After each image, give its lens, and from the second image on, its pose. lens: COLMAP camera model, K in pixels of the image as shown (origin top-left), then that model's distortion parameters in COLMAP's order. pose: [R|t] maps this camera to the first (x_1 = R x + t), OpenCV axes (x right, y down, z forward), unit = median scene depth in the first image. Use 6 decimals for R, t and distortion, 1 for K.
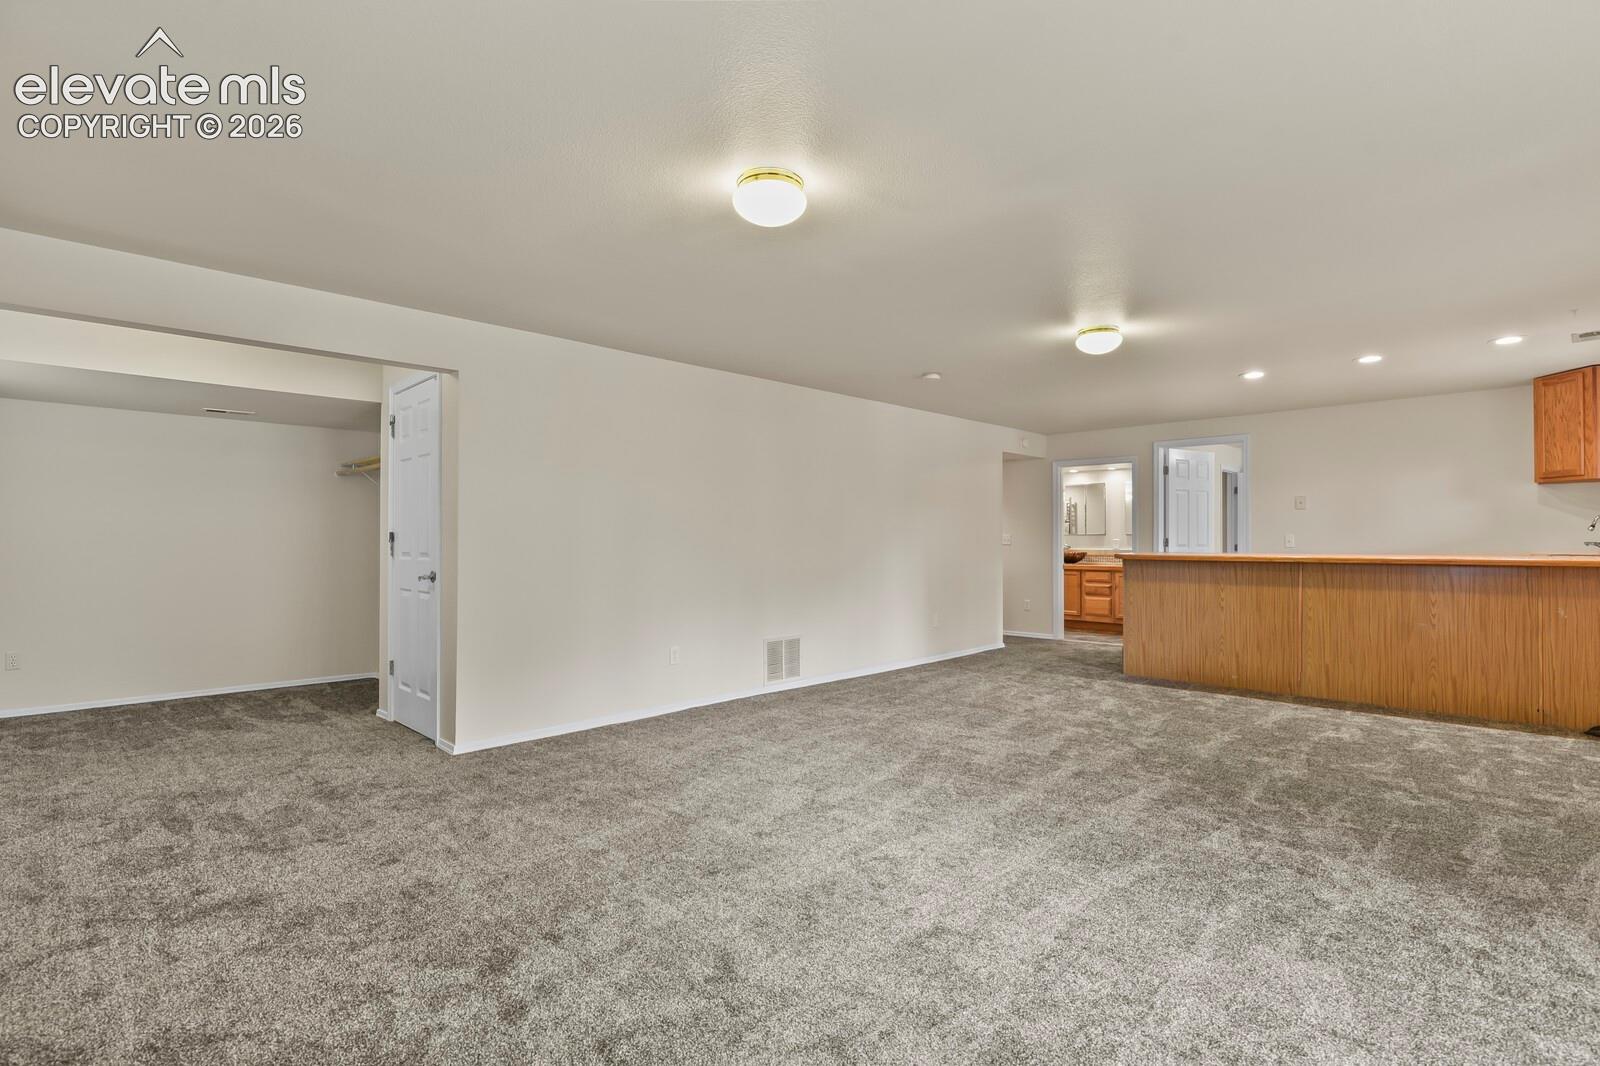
lens RADIAL K [[774.7, 0, 809.4], [0, 774.7, 533.6], [0, 0, 1]] dist [0.002284, -0.003906]
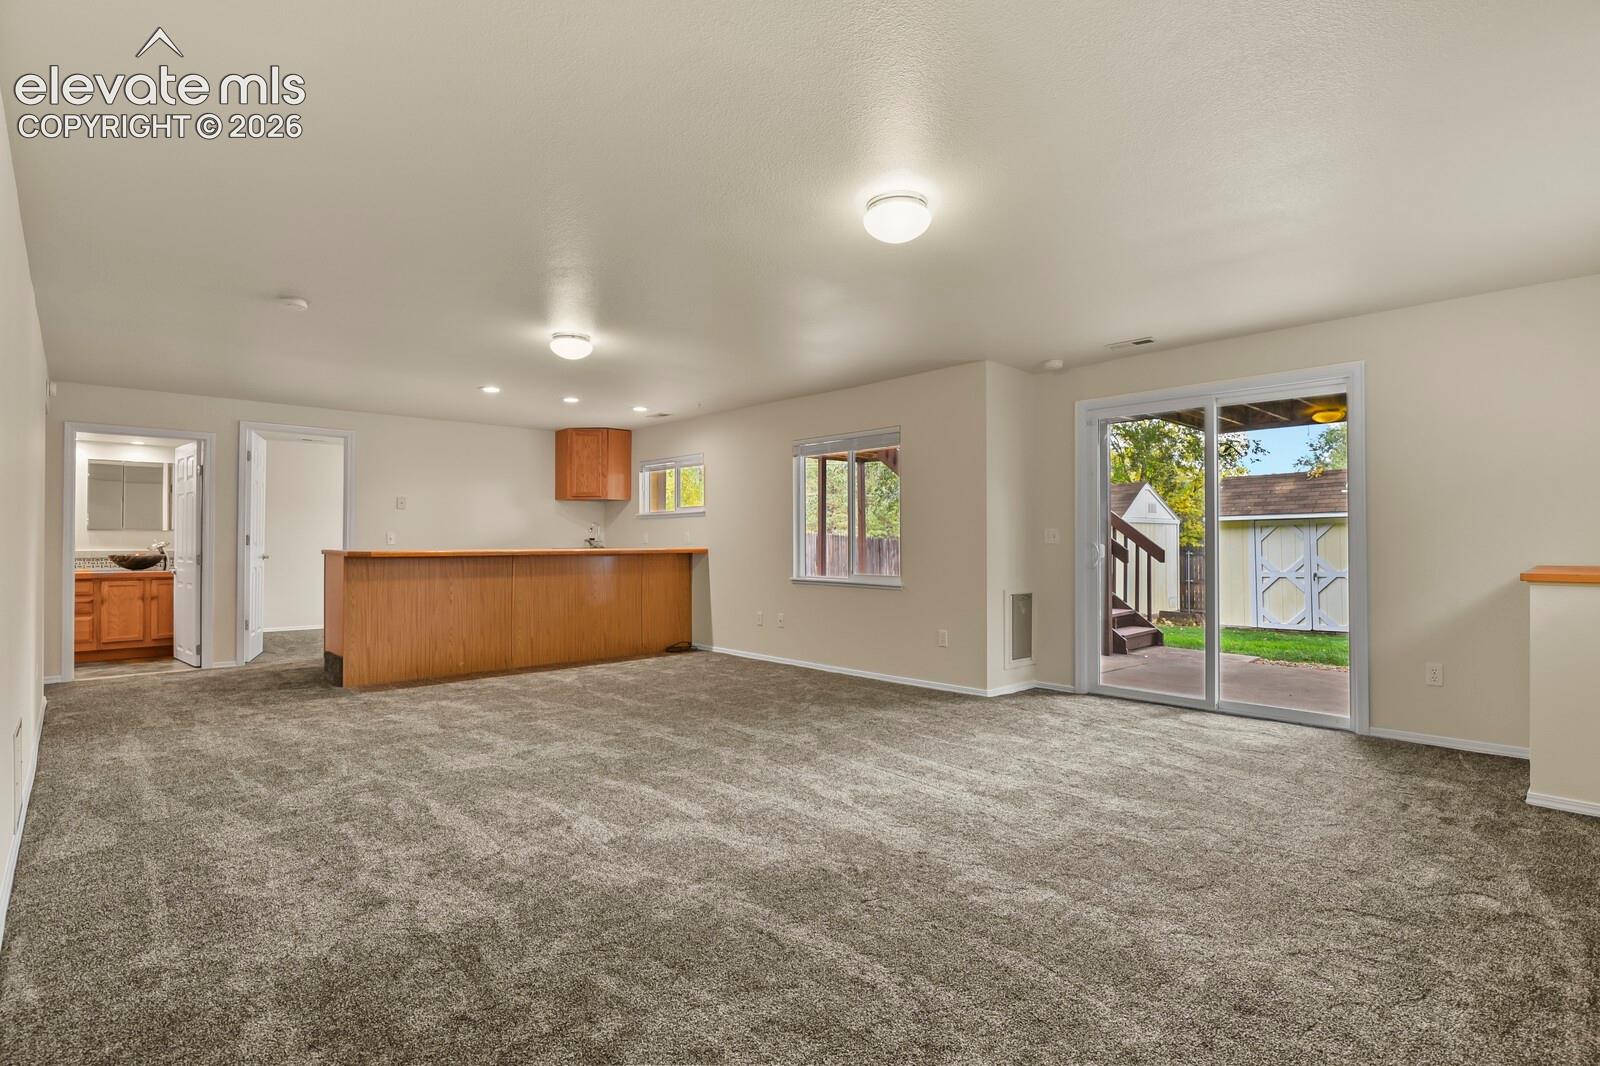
lens RADIAL K [[774.7, 0, 810.7], [0, 774.7, 535.0], [0, 0, 1]] dist [0.002284, -0.003906]
pose [[0.031127, 0.008889, 0.999476, -0.537306], [-0.007547, 0.999934, -0.008658, 0.012485], [-0.999487, -0.007273, 0.031192, 0.507406]]
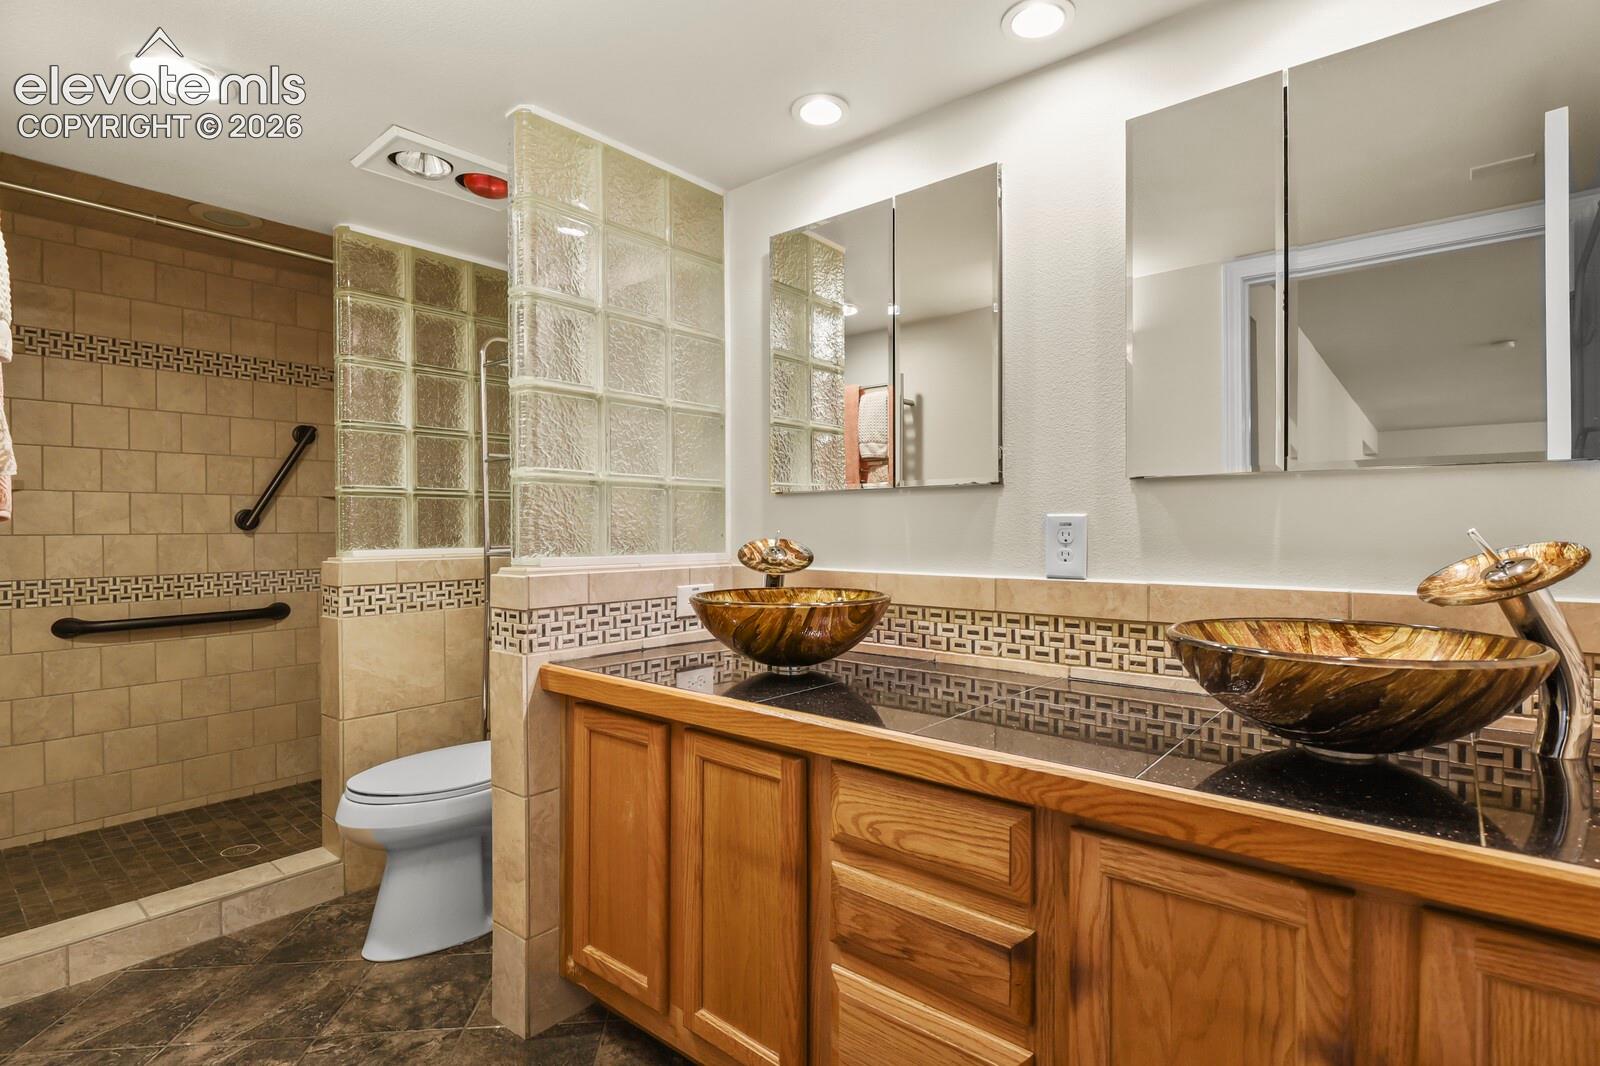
lens RADIAL K [[774.7, 0, 801.1], [0, 774.7, 530.3], [0, 0, 1]] dist [0.002284, -0.003906]
pose [[0.996651, -0.001235, 0.081764, 0.585284], [0.000449, 0.999953, 0.009636, 0.016578], [-0.081772, -0.009567, 0.996605, 1.506622]]
